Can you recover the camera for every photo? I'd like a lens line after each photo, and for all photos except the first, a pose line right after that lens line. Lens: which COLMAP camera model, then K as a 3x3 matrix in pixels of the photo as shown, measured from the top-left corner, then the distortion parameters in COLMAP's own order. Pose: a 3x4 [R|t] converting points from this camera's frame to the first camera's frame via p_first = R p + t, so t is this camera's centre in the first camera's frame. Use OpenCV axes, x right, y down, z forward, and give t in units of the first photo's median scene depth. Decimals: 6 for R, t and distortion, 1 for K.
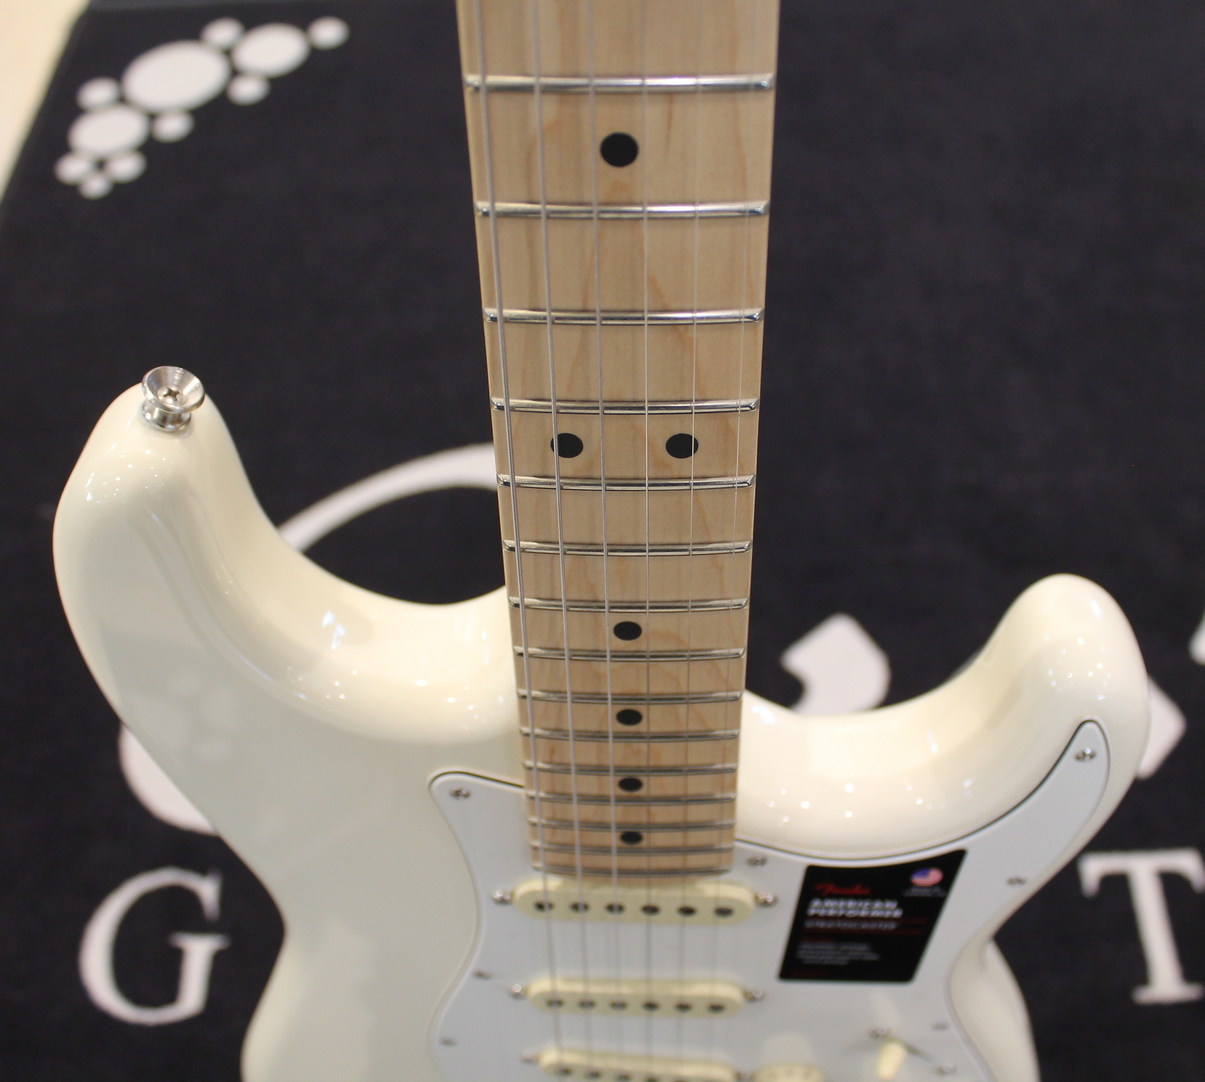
lens RADIAL K [[1308.5, 0, 602.5], [0, 1308.5, 541.0], [0, 0, 1]] dist [-0.190062, 0.005125]
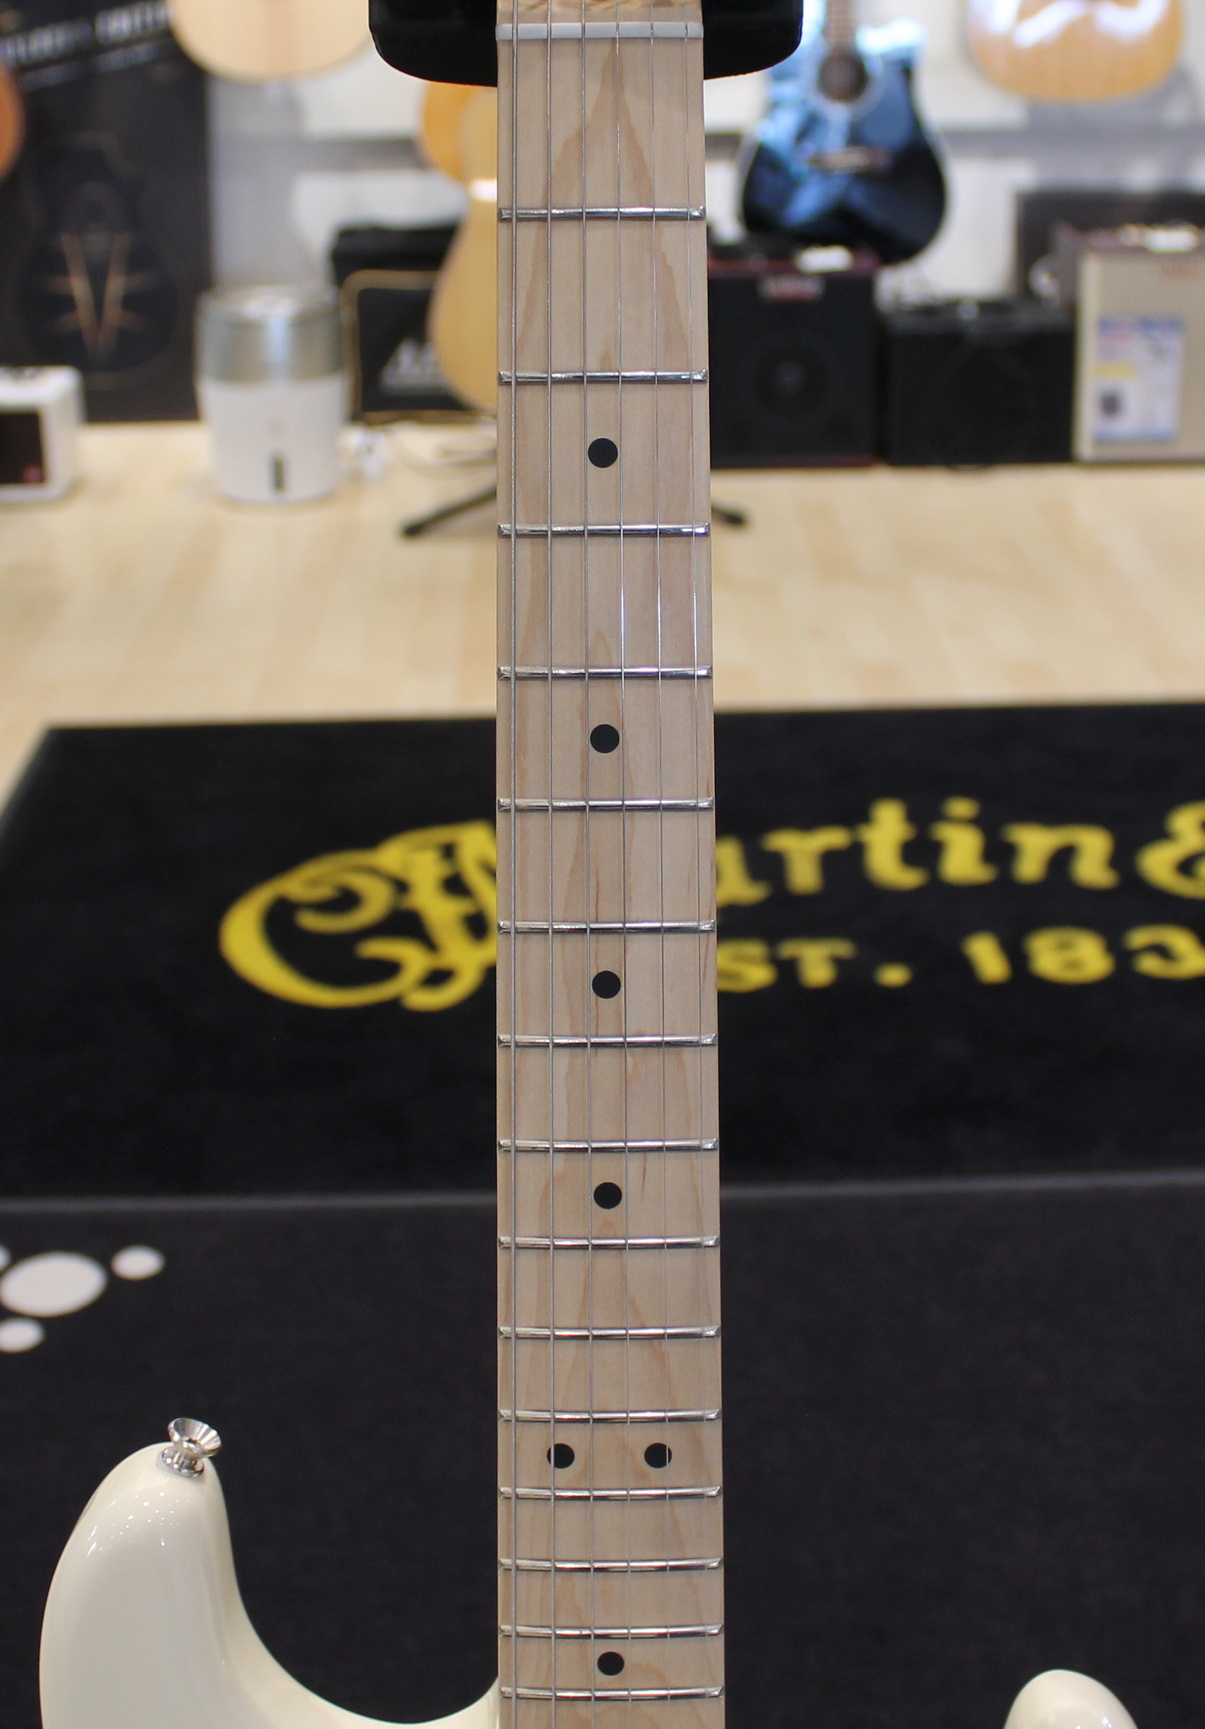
lens RADIAL K [[2313.6, 0, 602.5], [0, 2313.6, 864.5], [0, 0, 1]] dist [-0.015925, -0.045213]
pose [[0.999439, 0.010868, 0.031688, -0.061815], [0.008147, 0.838667, -0.544584, 0.613673], [-0.032494, 0.544537, 0.838107, -1.043791]]
